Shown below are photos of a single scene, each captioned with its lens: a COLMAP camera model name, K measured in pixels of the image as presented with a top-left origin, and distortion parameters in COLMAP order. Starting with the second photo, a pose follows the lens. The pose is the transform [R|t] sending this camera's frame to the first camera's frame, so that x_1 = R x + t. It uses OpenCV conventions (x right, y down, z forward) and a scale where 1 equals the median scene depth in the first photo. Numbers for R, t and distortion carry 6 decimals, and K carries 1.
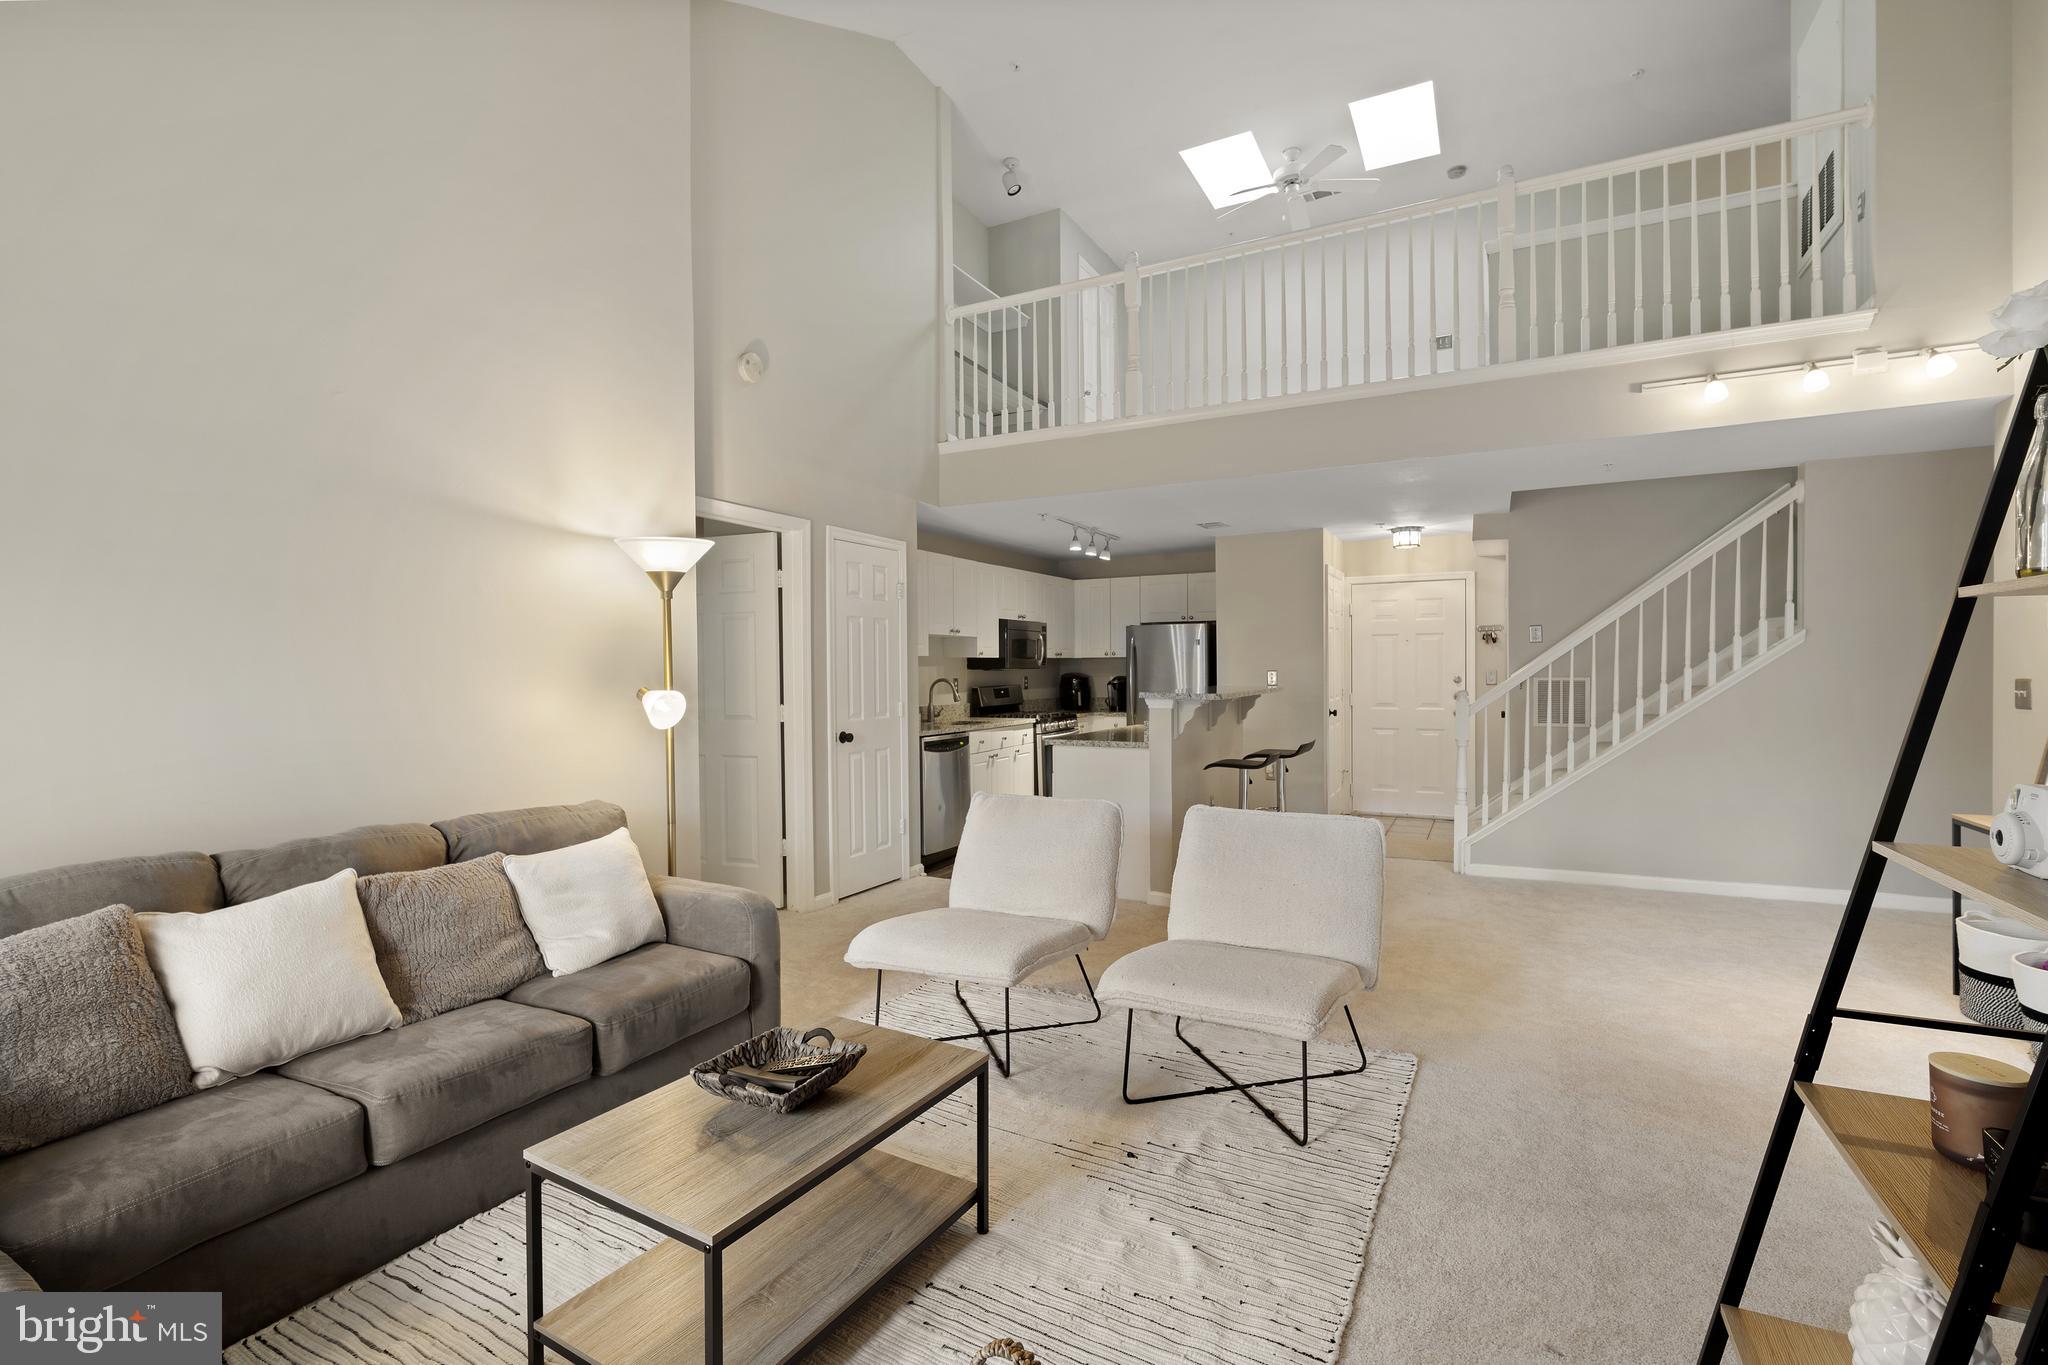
lens RADIAL K [[905.5, 0, 1028.0], [0, 905.5, 683.8], [0, 0, 1]] dist [-0.012029, 0.003583]
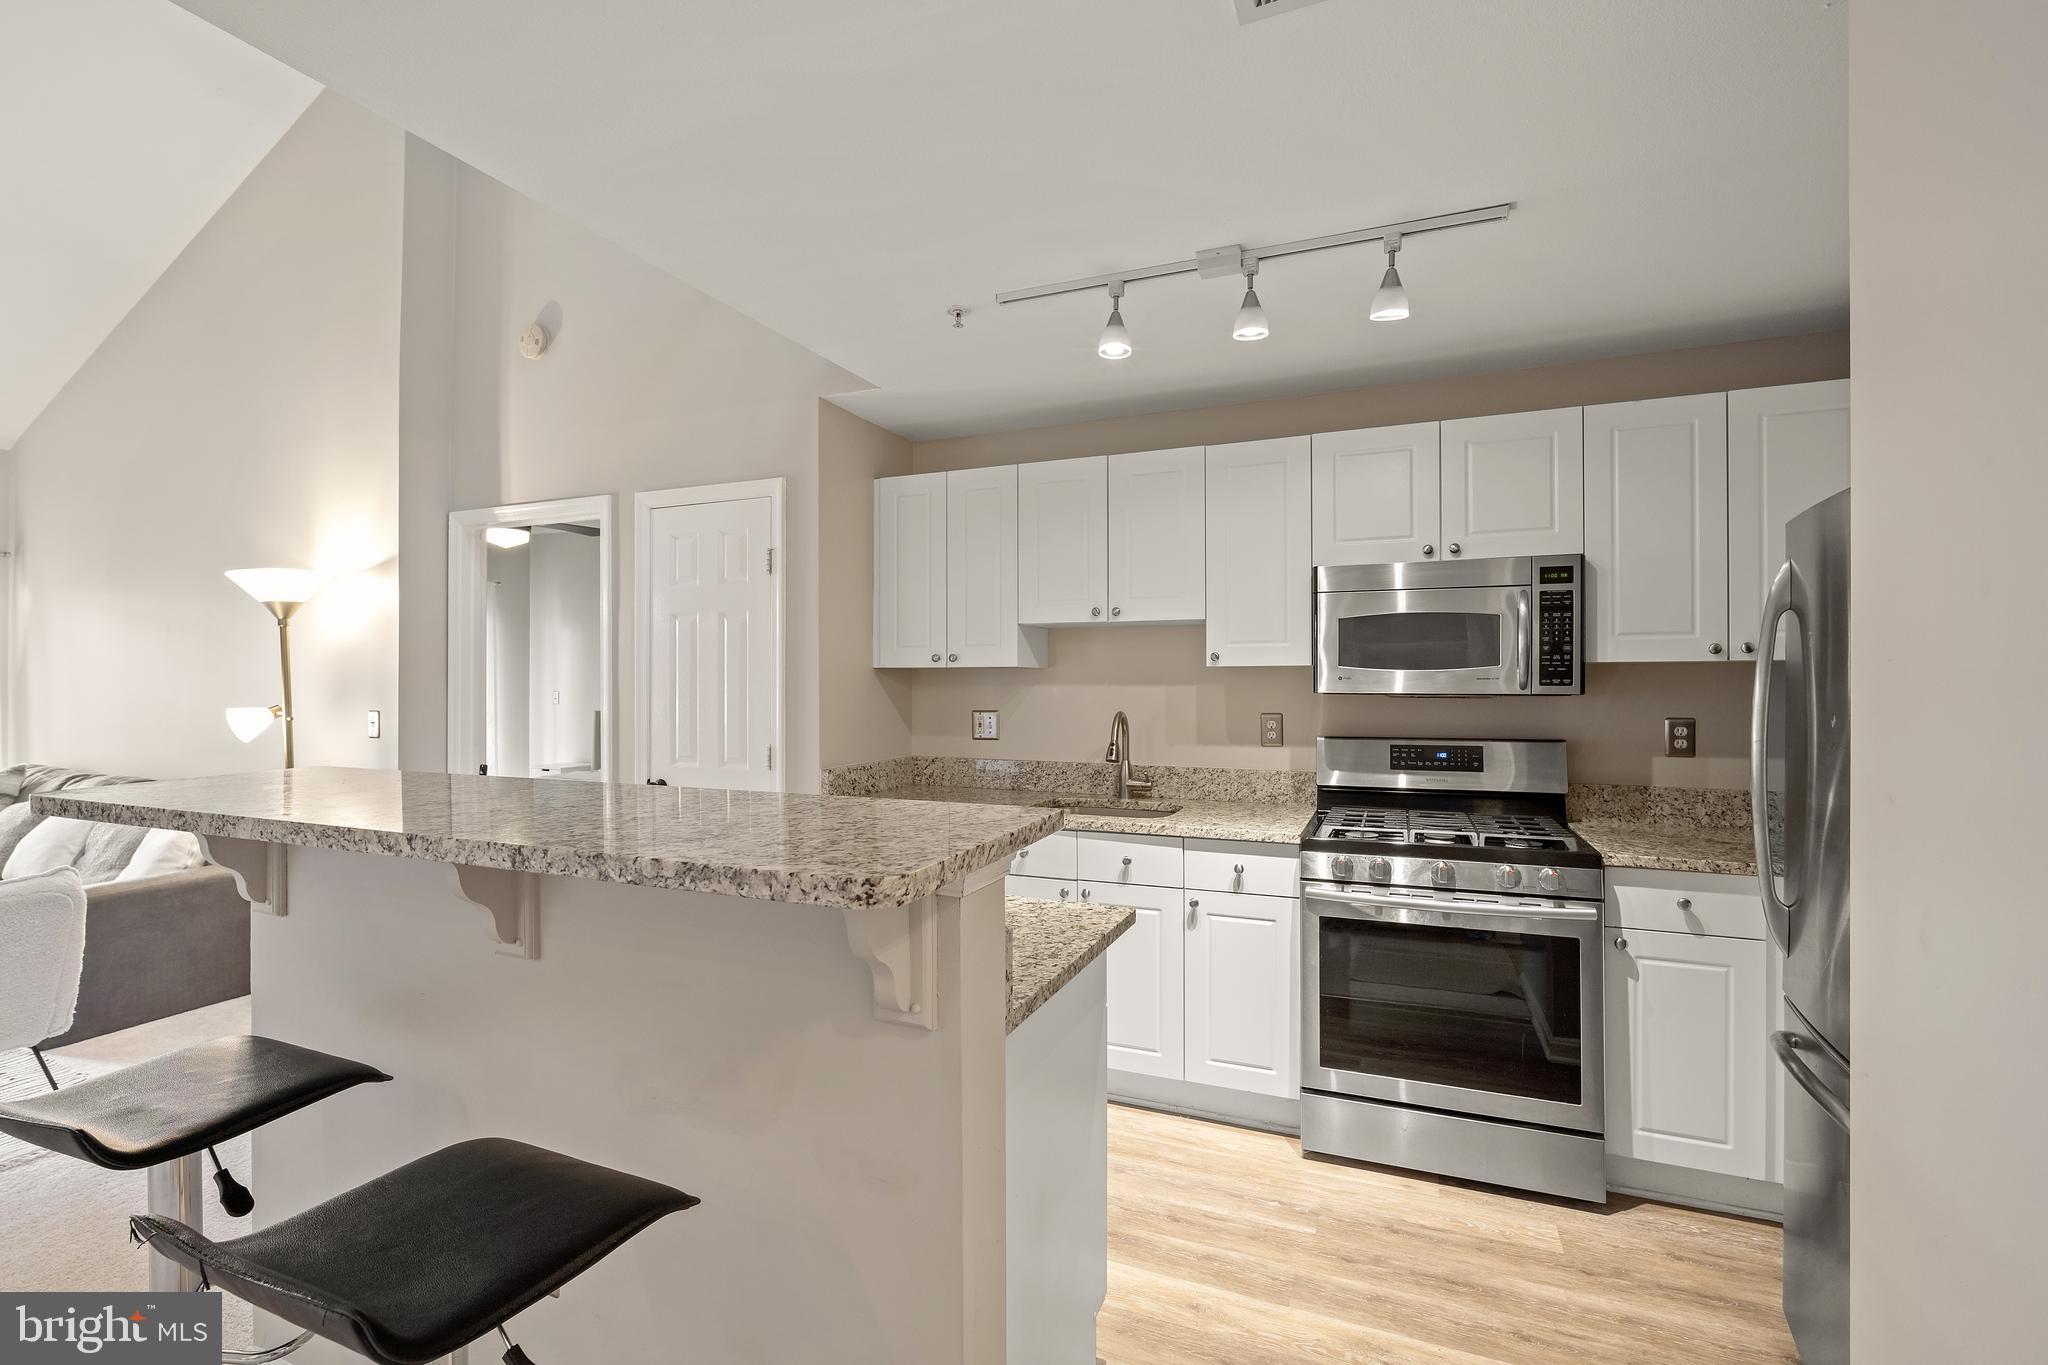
lens RADIAL K [[905.5, 0, 1023.7], [0, 905.5, 674.3], [0, 0, 1]] dist [-0.012029, 0.003583]
pose [[0.068752, 0.004806, -0.997622, 0.367747], [-0.015769, 0.999869, 0.003730, -0.025588], [0.997509, 0.015475, 0.068819, 0.879886]]
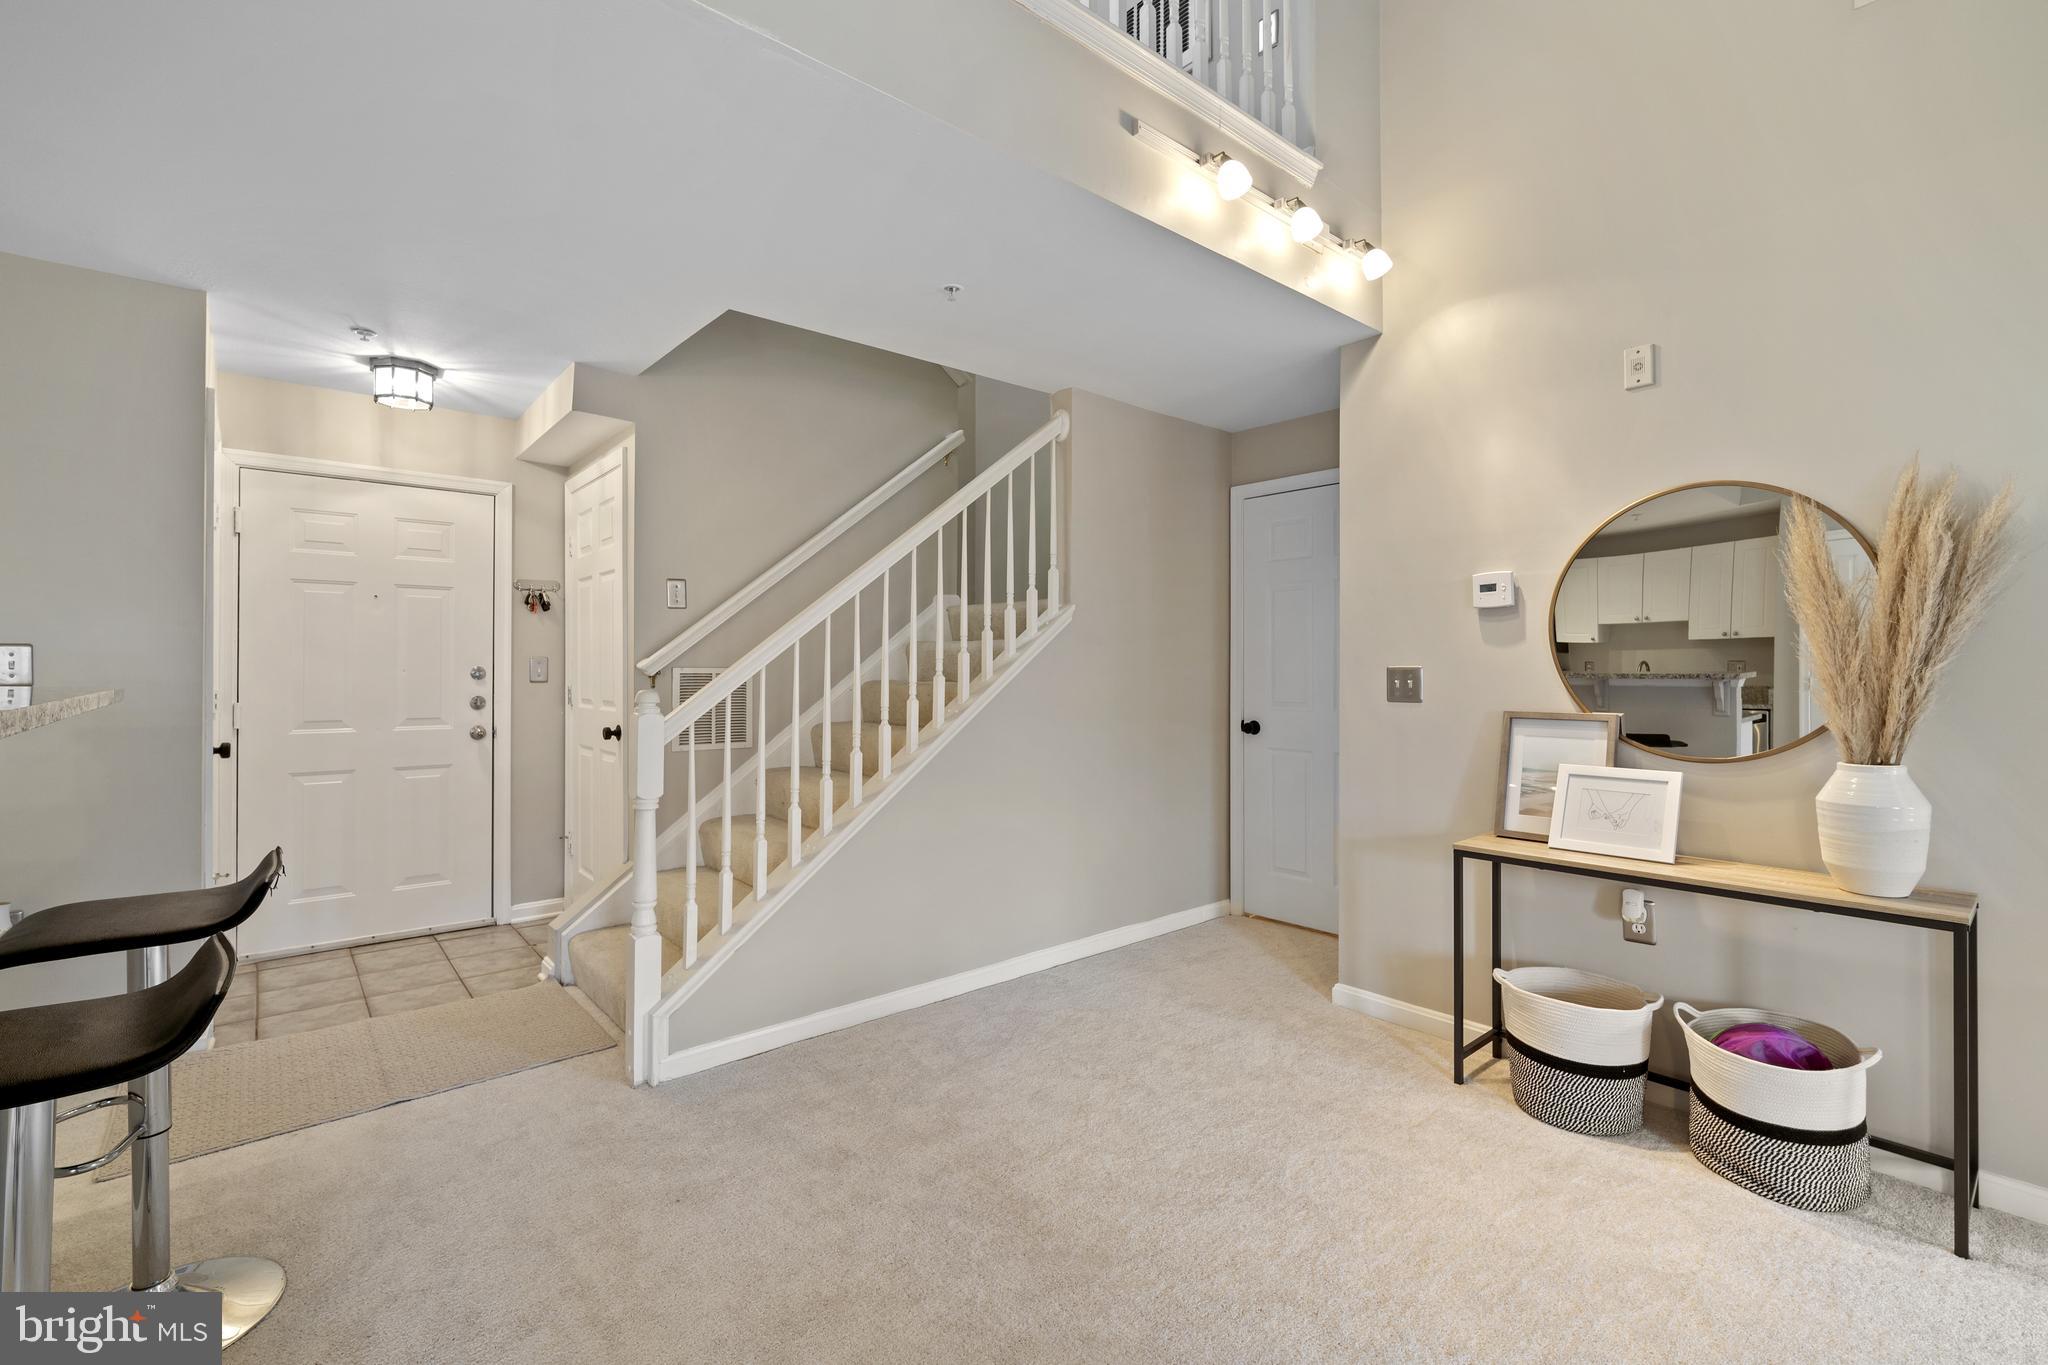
lens RADIAL K [[905.5, 0, 1027.1], [0, 905.5, 668.1], [0, 0, 1]] dist [-0.012029, 0.003583]
pose [[0.372925, 0.011513, 0.927790, 0.091805], [0.007220, 0.999857, -0.015310, 0.003240], [-0.927833, 0.012408, 0.372788, 0.506923]]
